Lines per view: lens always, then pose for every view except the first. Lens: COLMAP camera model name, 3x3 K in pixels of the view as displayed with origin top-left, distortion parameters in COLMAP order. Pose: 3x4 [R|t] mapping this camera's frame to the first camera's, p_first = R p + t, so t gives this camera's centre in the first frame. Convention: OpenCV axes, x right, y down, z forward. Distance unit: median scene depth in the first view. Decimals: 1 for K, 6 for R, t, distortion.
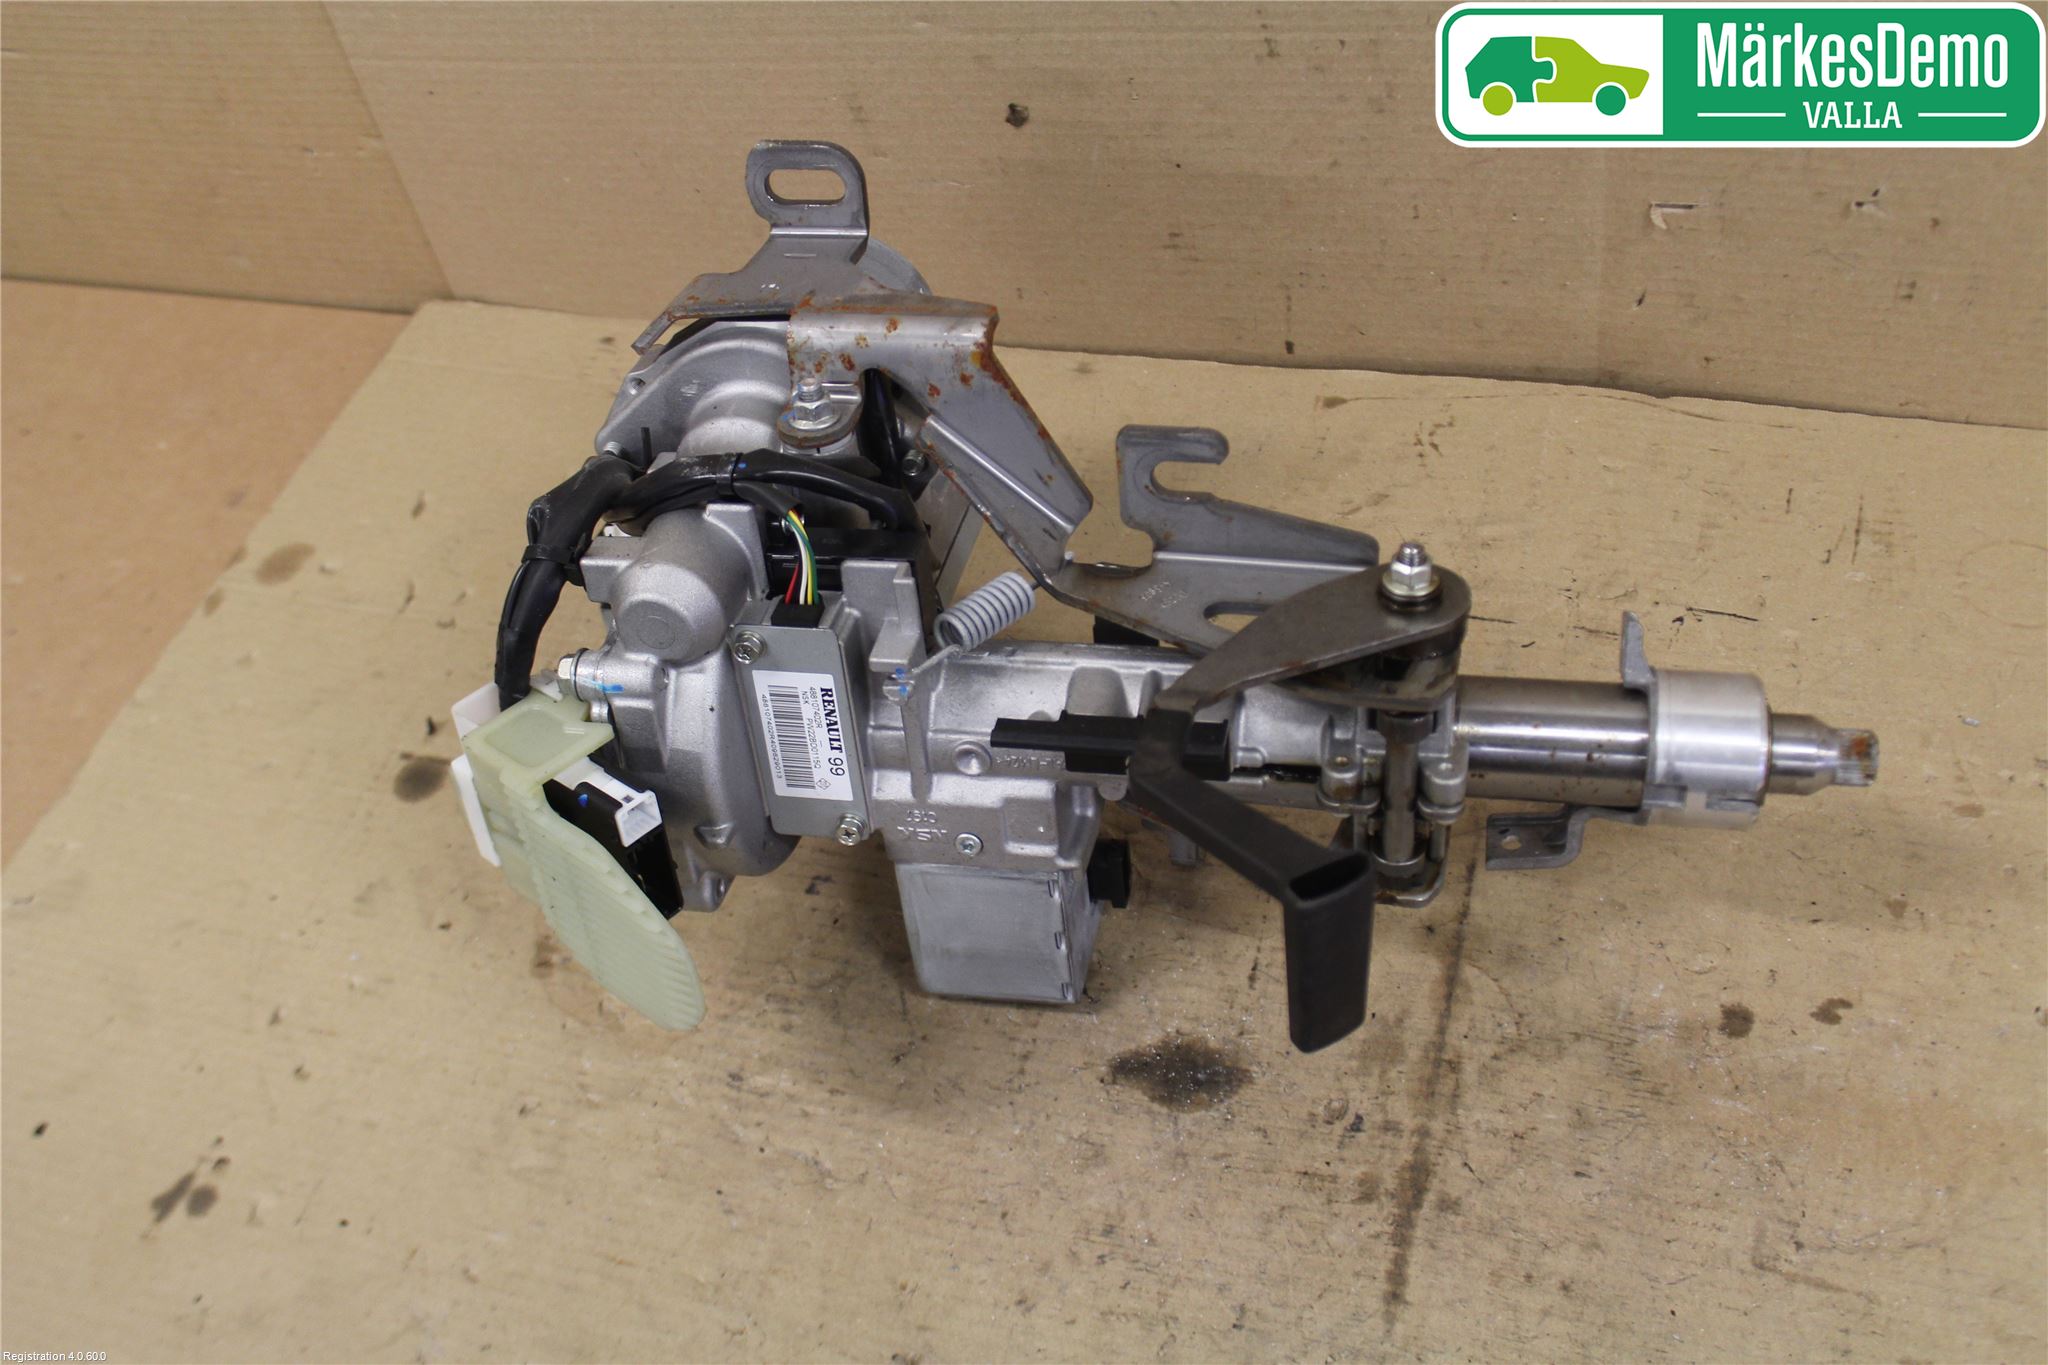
lens RADIAL K [[2035.0, 0, 1024.0], [0, 2035.0, 682.5], [0, 0, 1]] dist [-0.112200, 0.113297]
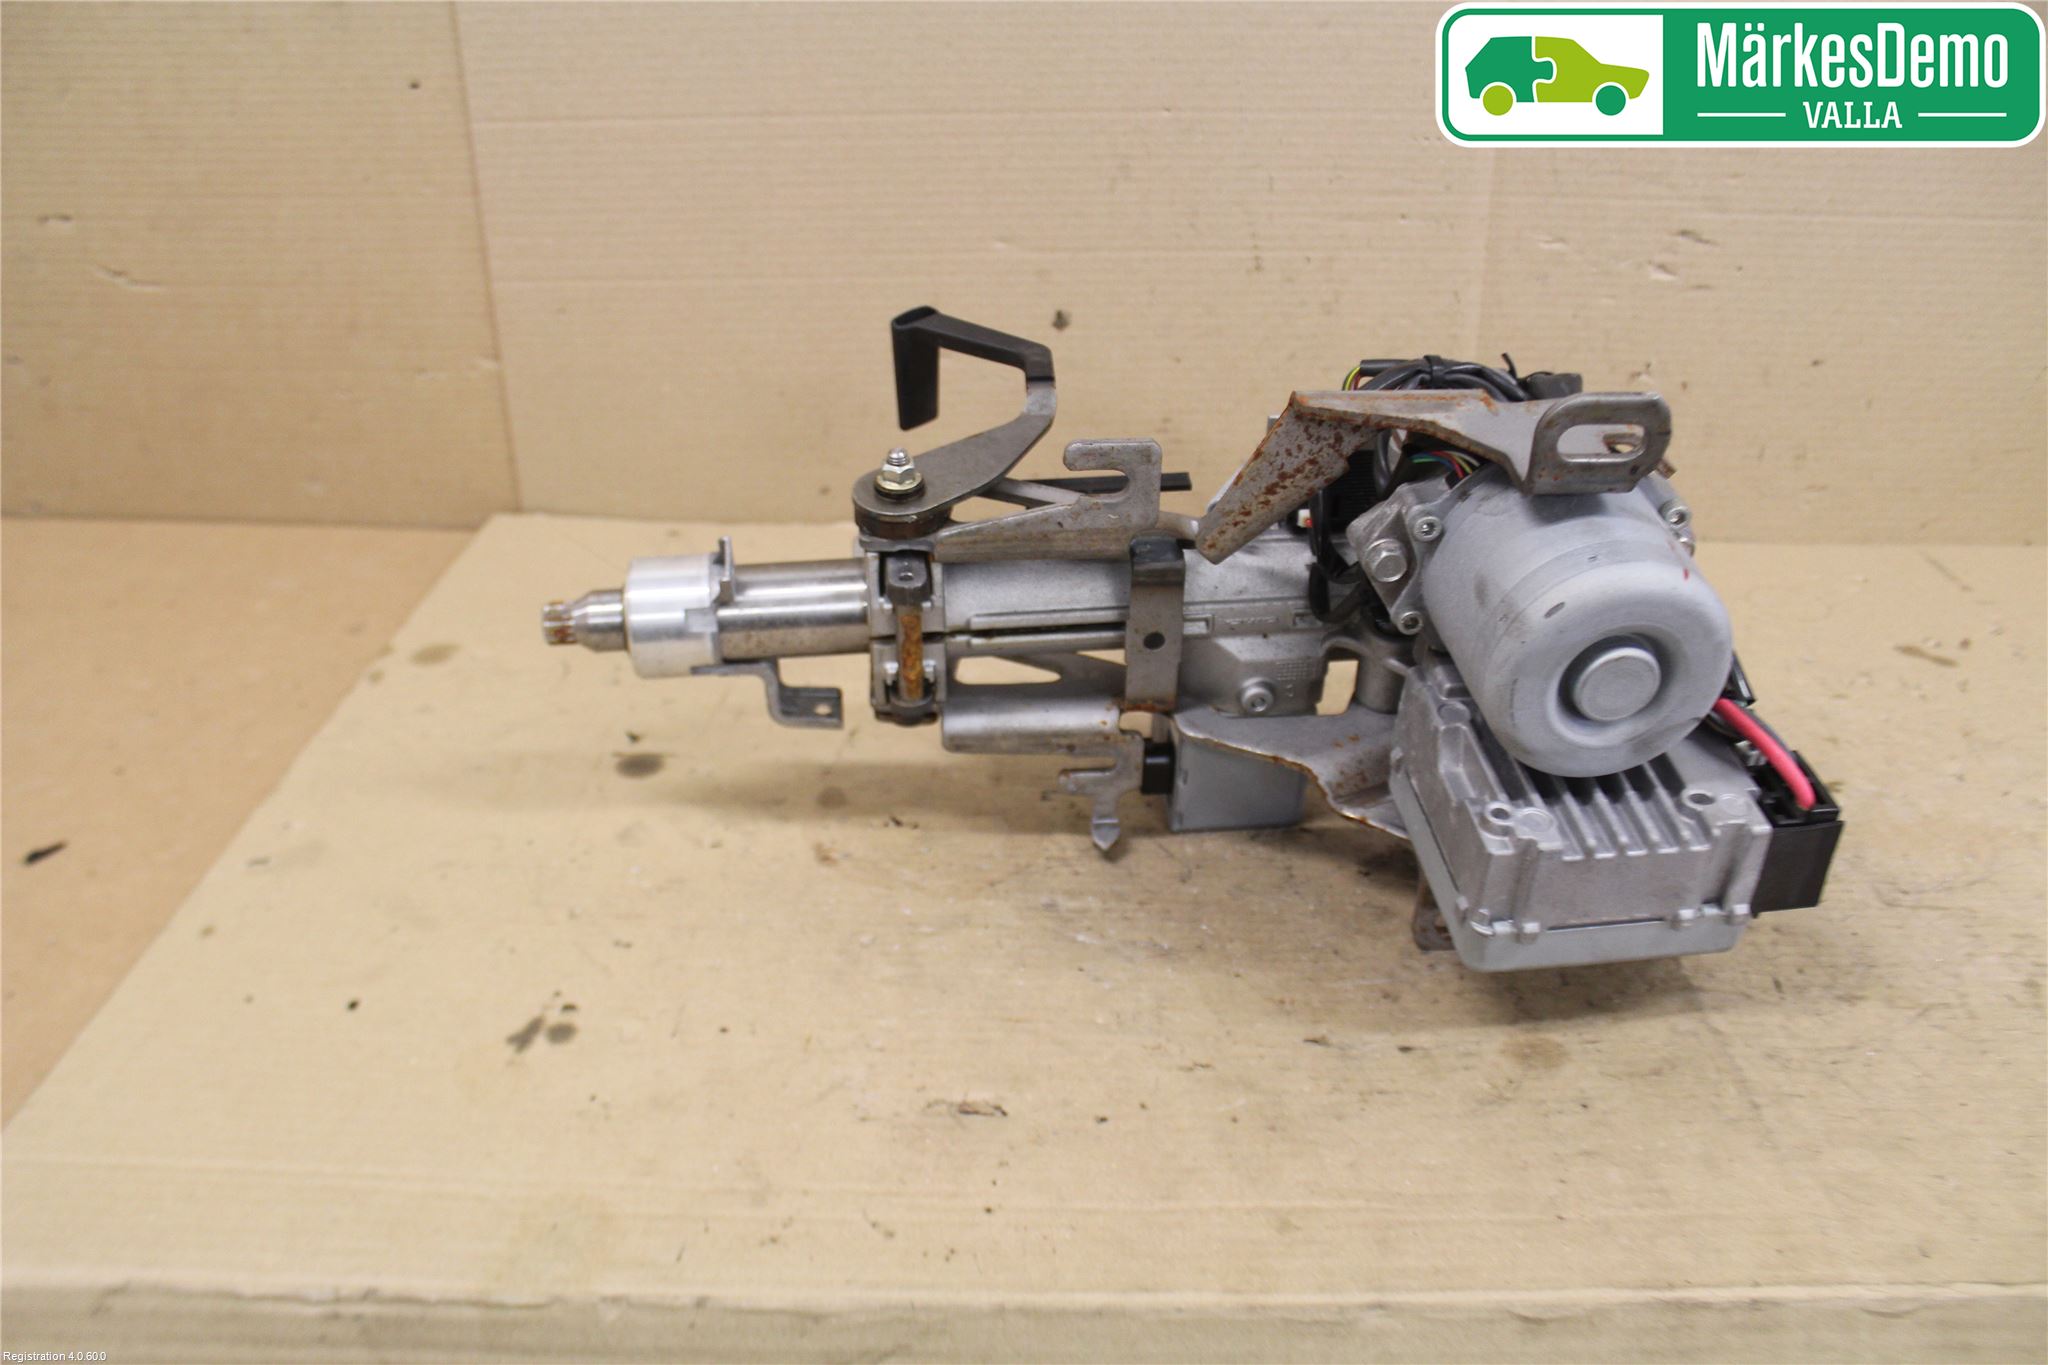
lens RADIAL K [[1692.1, 0, 1043.6], [0, 1692.1, 691.7], [0, 0, 1]] dist [-0.152511, 0.122078]
pose [[0.946676, 0.012710, 0.321935, -0.464361], [0.109337, 0.927250, -0.358125, 0.435273], [-0.303066, 0.374228, 0.876416, 0.140527]]
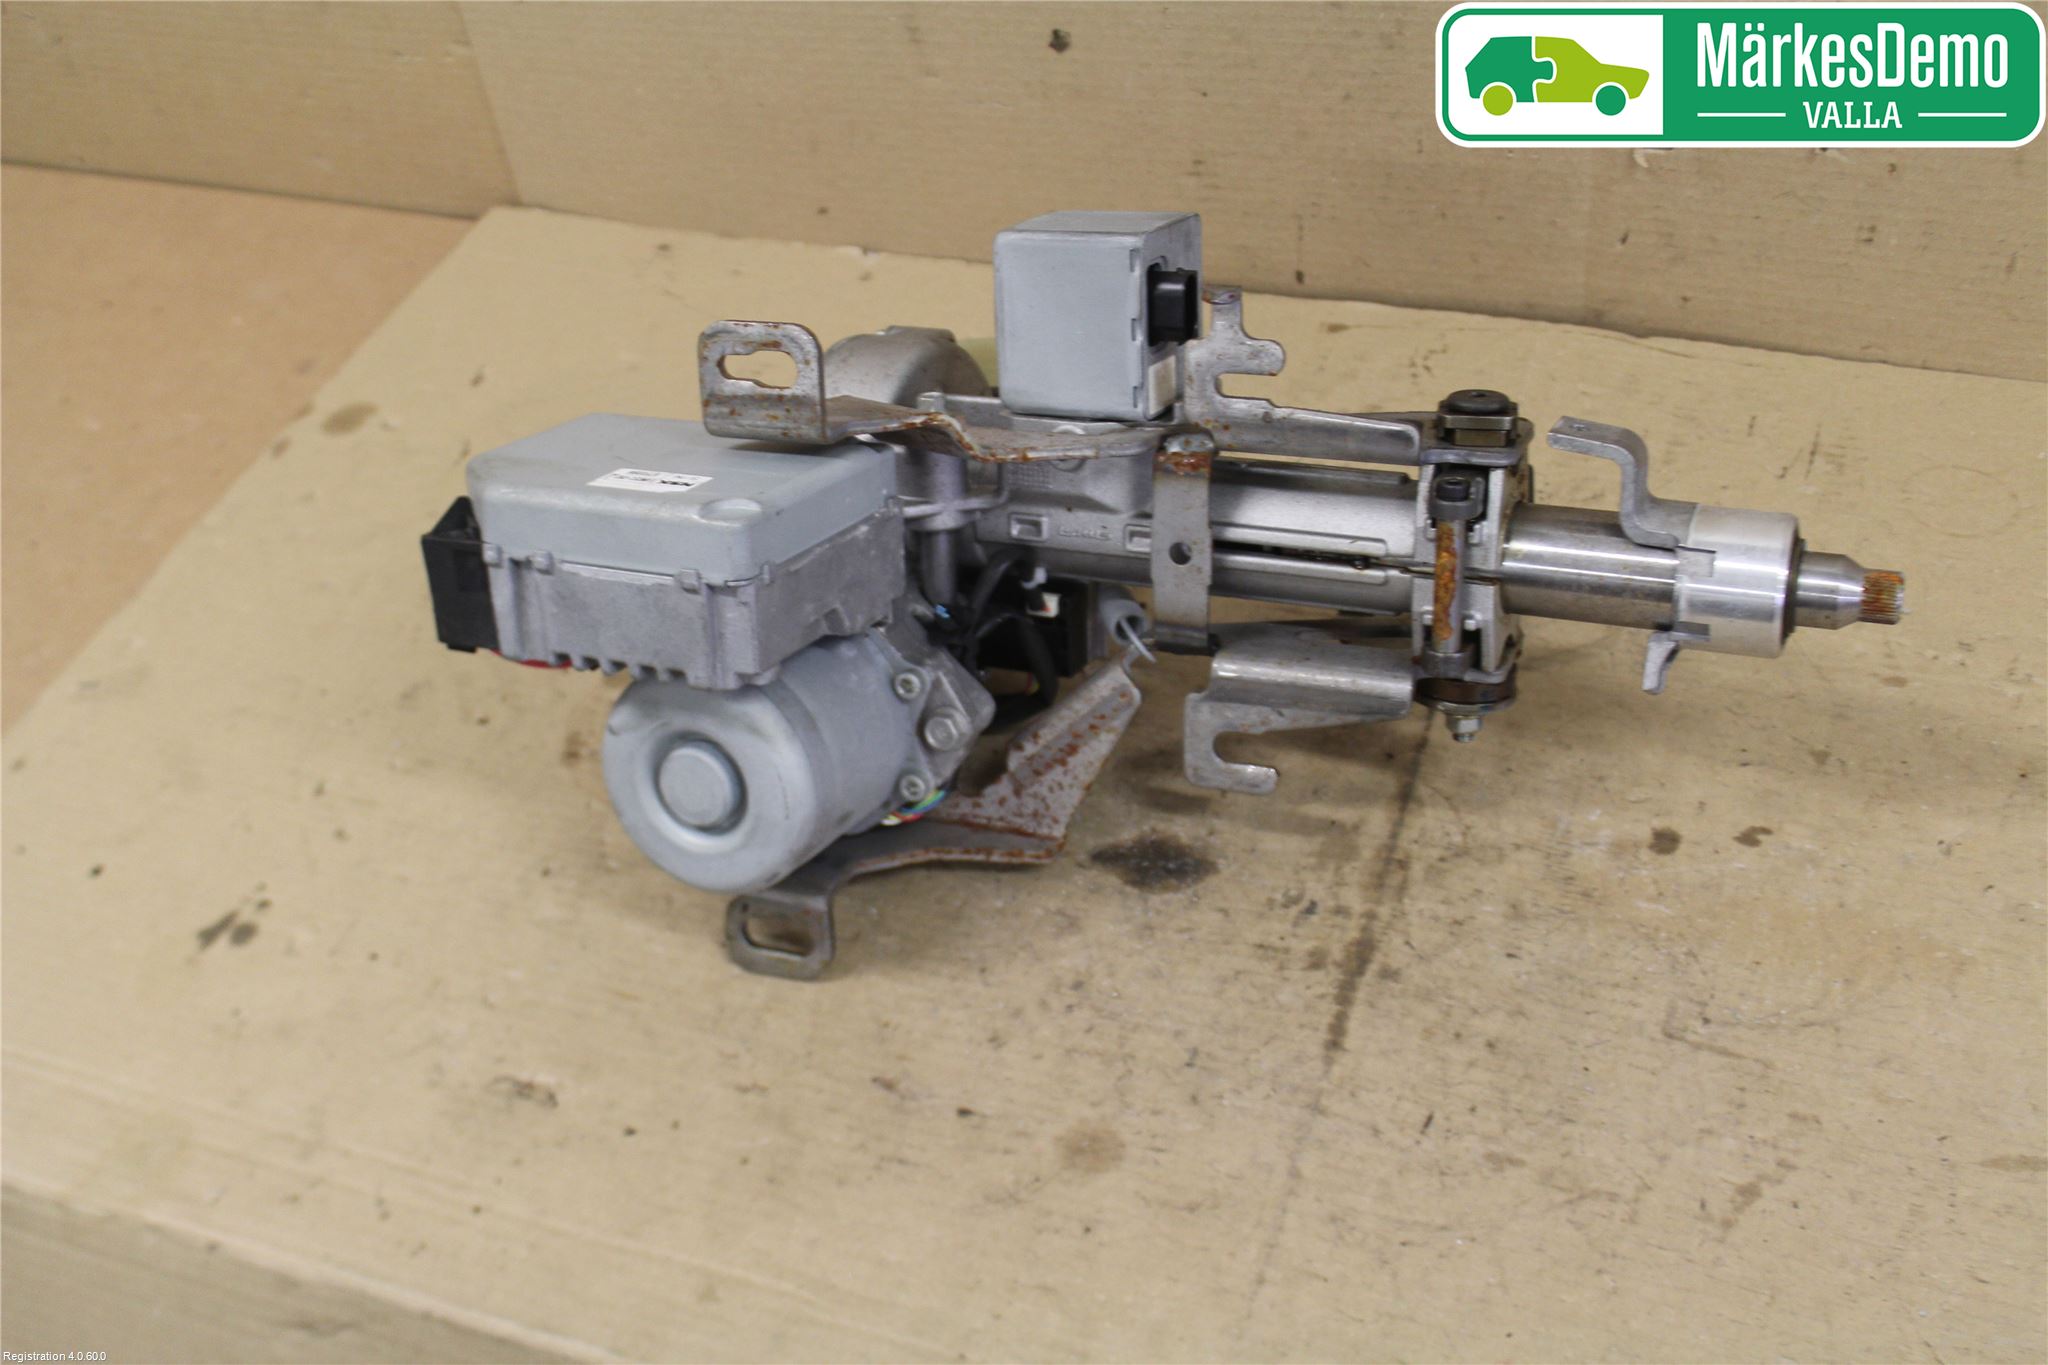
lens RADIAL K [[2144.7, 0, 1012.6], [0, 2144.7, 691.2], [0, 0, 1]] dist [-0.105955, 0.123009]
pose [[0.997843, 0.064310, -0.013183, 0.011224], [-0.065006, 0.995968, -0.061825, 0.176806], [0.009154, 0.062549, 0.998000, -0.155694]]
